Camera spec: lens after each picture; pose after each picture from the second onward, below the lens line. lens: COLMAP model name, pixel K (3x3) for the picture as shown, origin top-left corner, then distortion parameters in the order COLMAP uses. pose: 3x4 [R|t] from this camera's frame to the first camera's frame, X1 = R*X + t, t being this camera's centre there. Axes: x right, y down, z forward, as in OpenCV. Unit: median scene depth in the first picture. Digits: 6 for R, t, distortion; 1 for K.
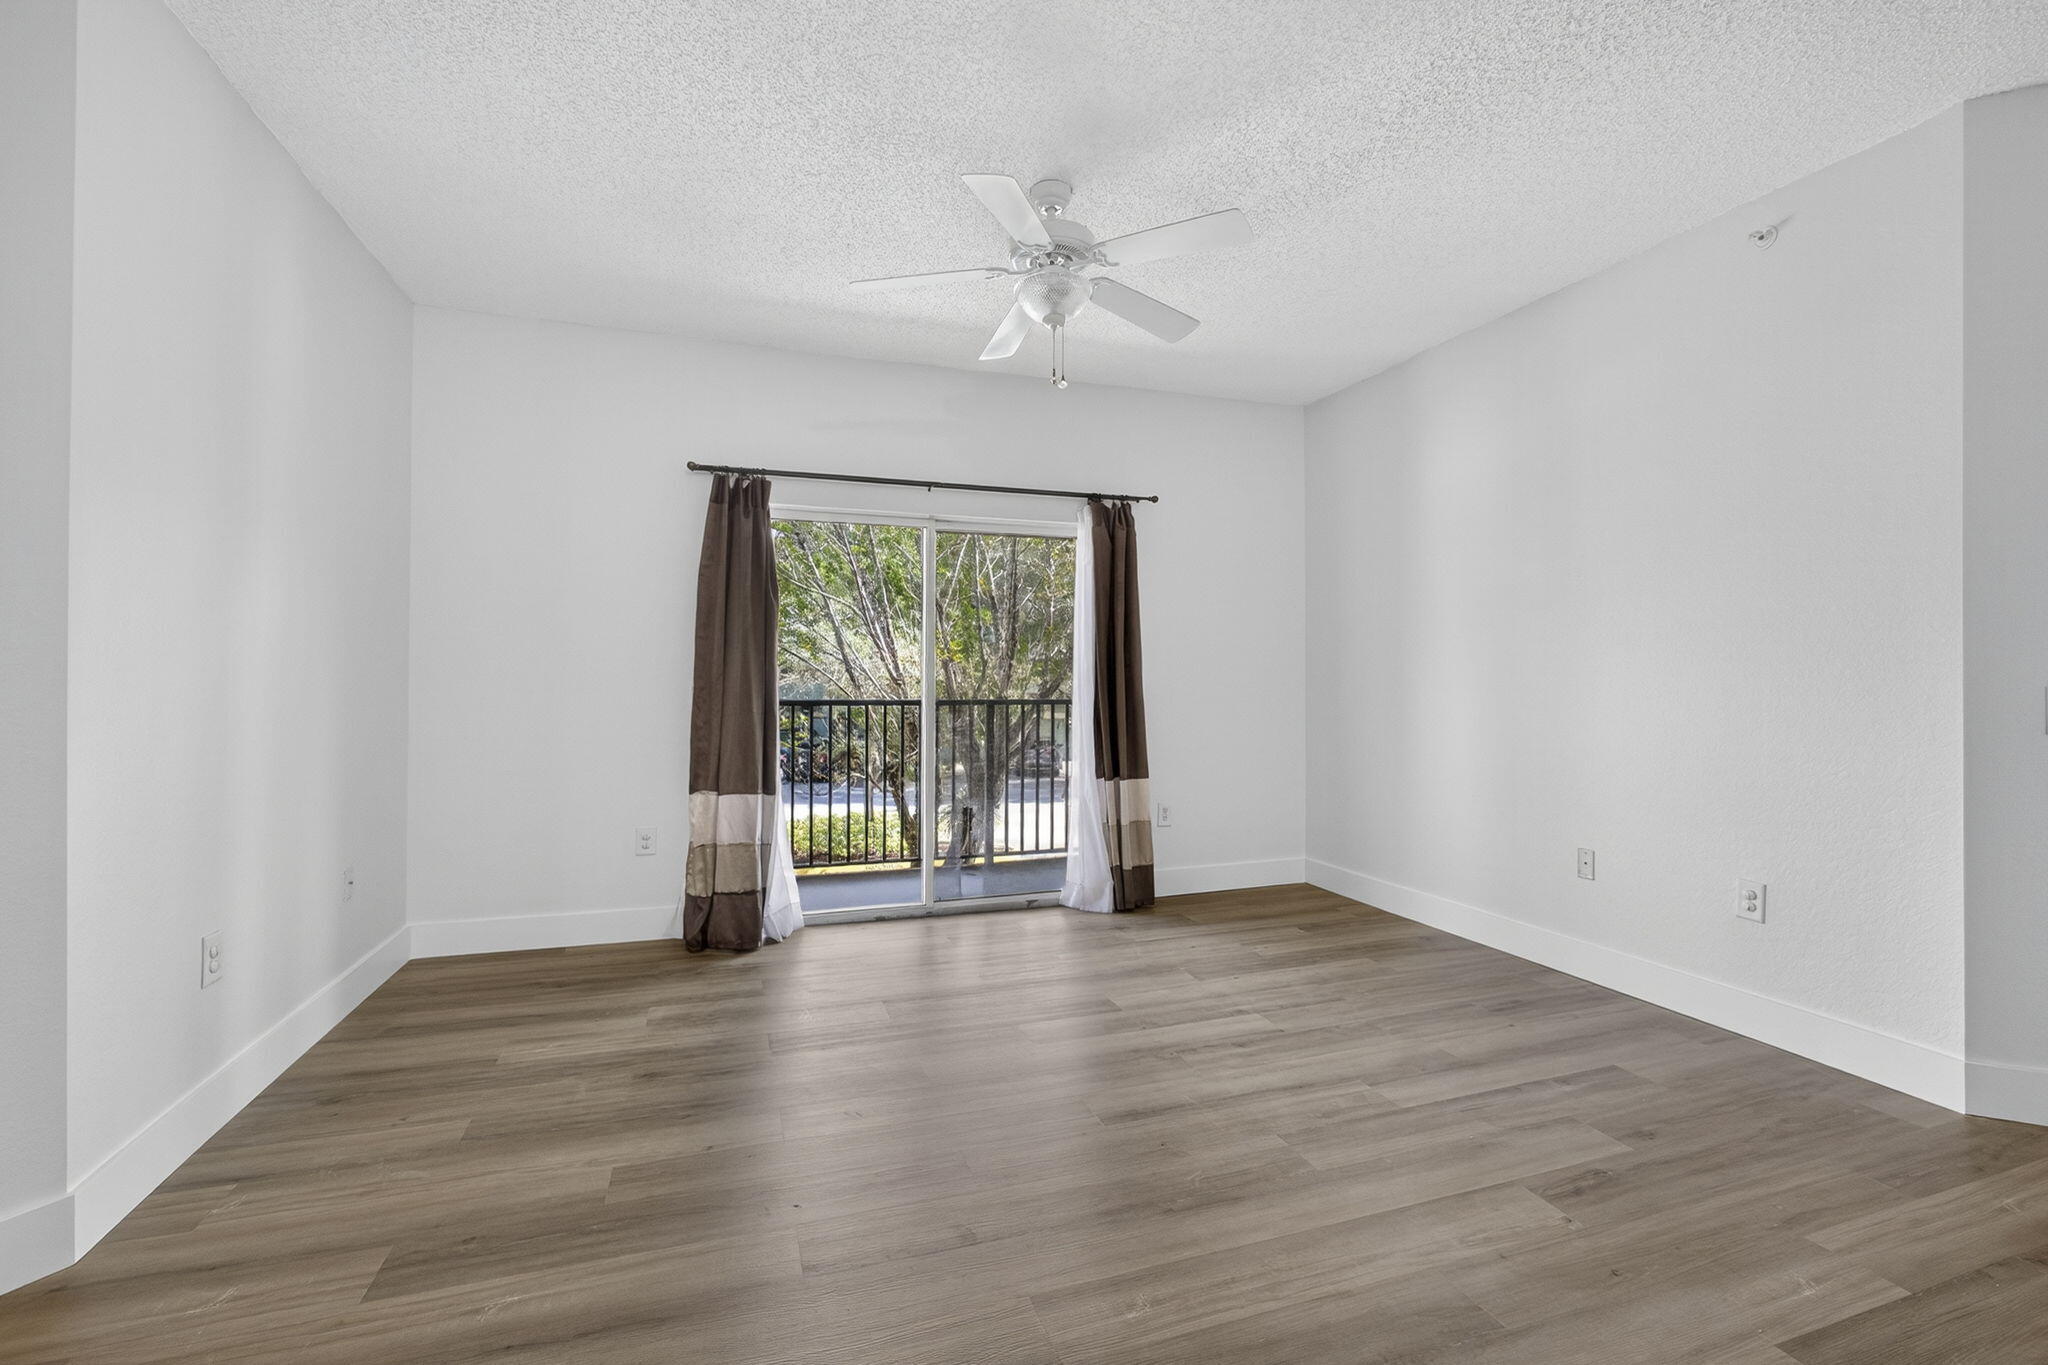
lens RADIAL K [[877.8, 0, 1029.5], [0, 877.8, 684.0], [0, 0, 1]] dist [-0.015331, 0.005596]
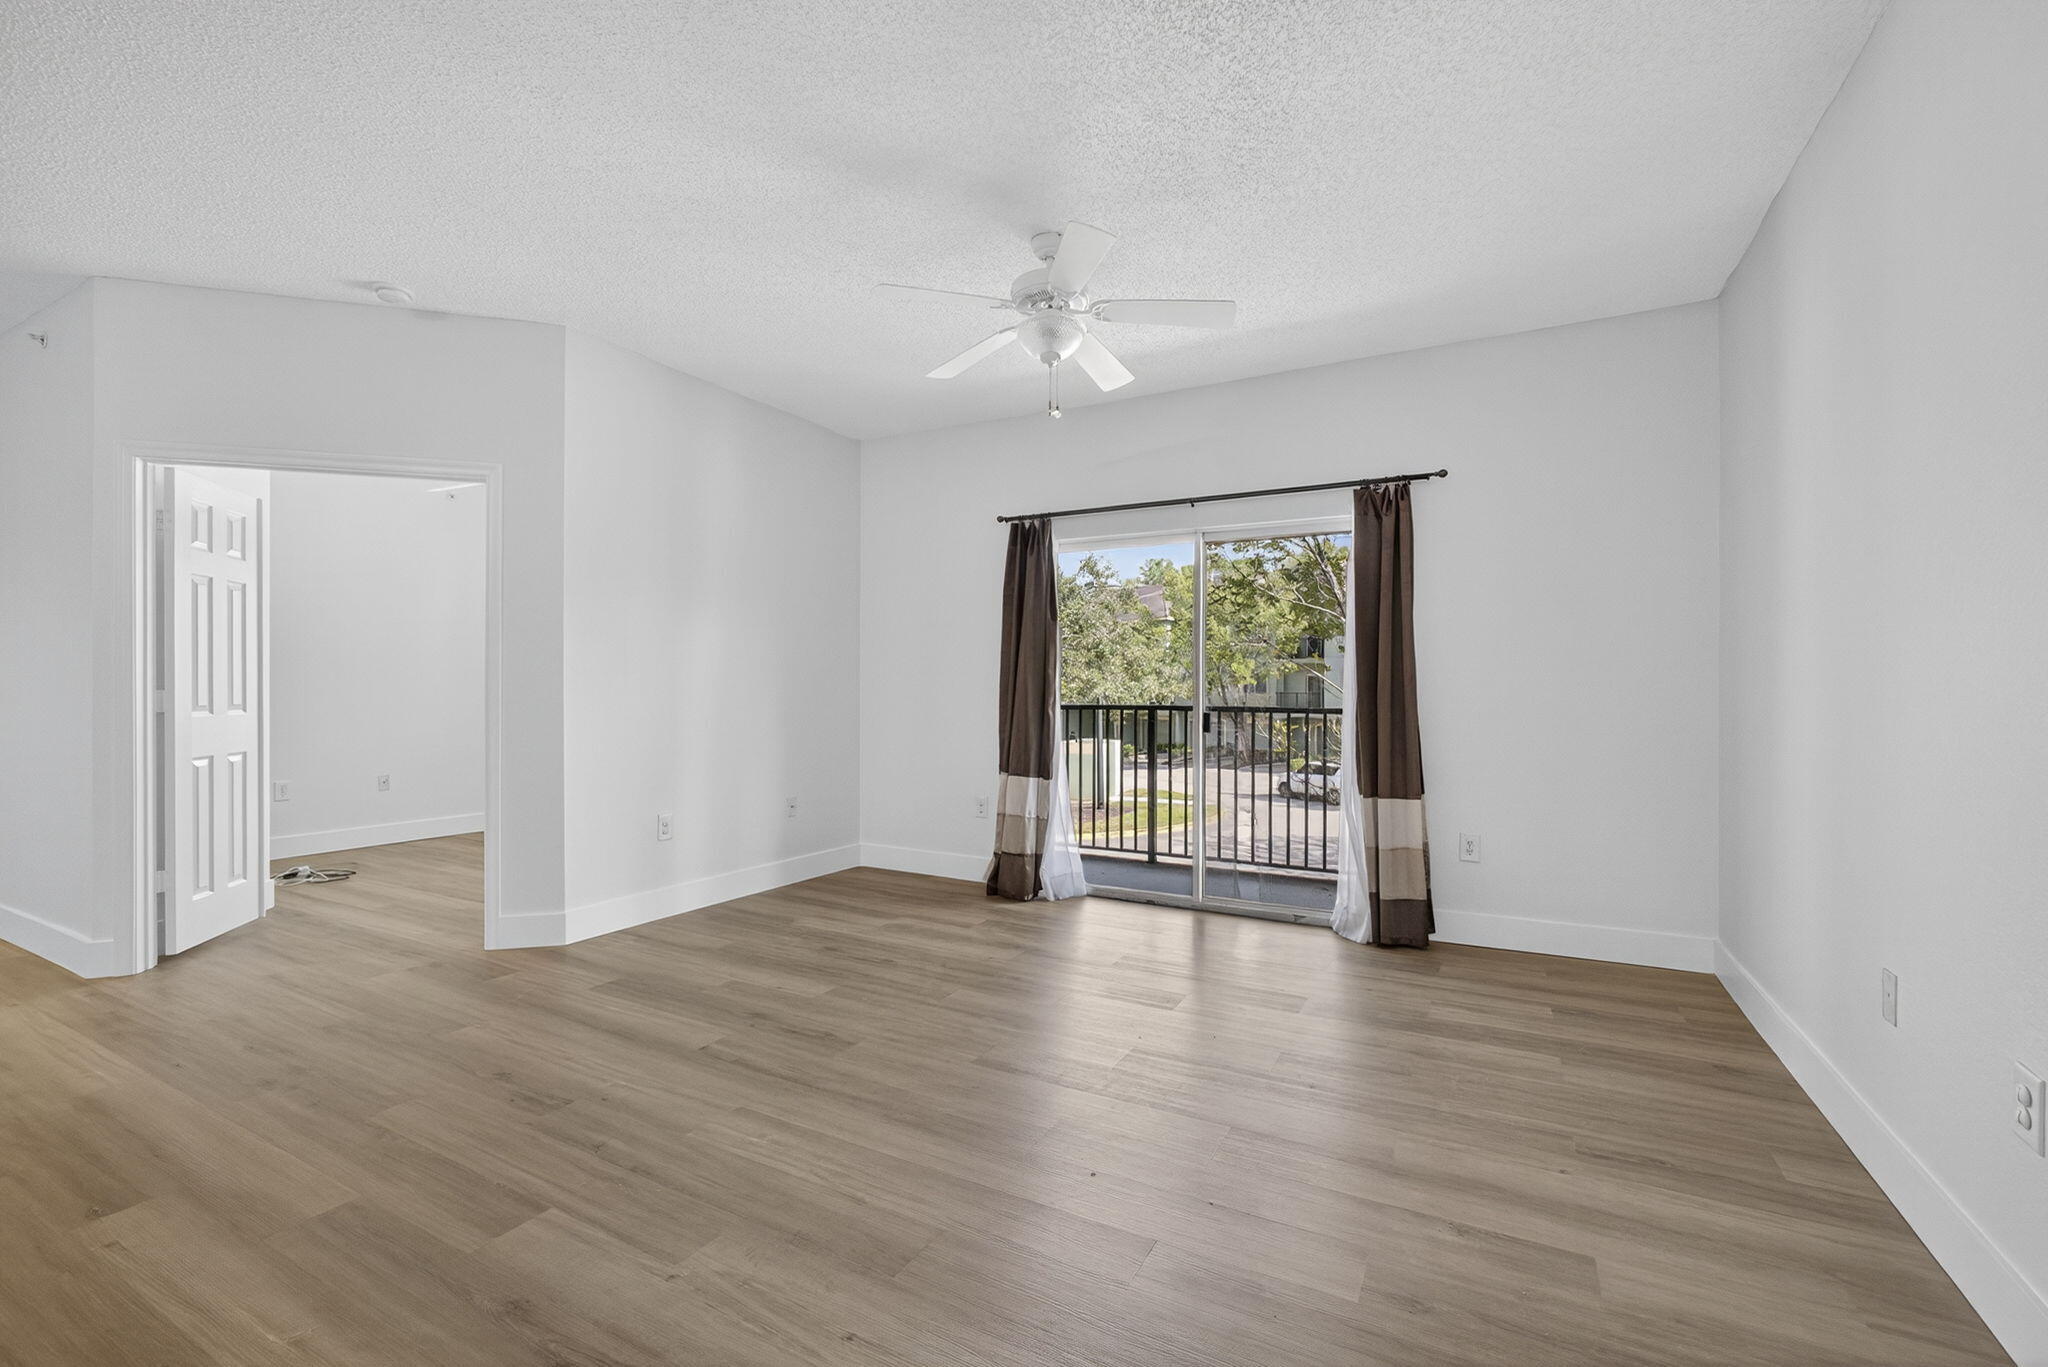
lens RADIAL K [[877.8, 0, 1033.5], [0, 877.8, 700.4], [0, 0, 1]] dist [-0.015331, 0.005596]
pose [[0.677716, 0.011562, -0.735233, 0.614345], [-0.006084, 0.999930, 0.010117, 0.004264], [0.735299, -0.002383, 0.677739, 0.165581]]
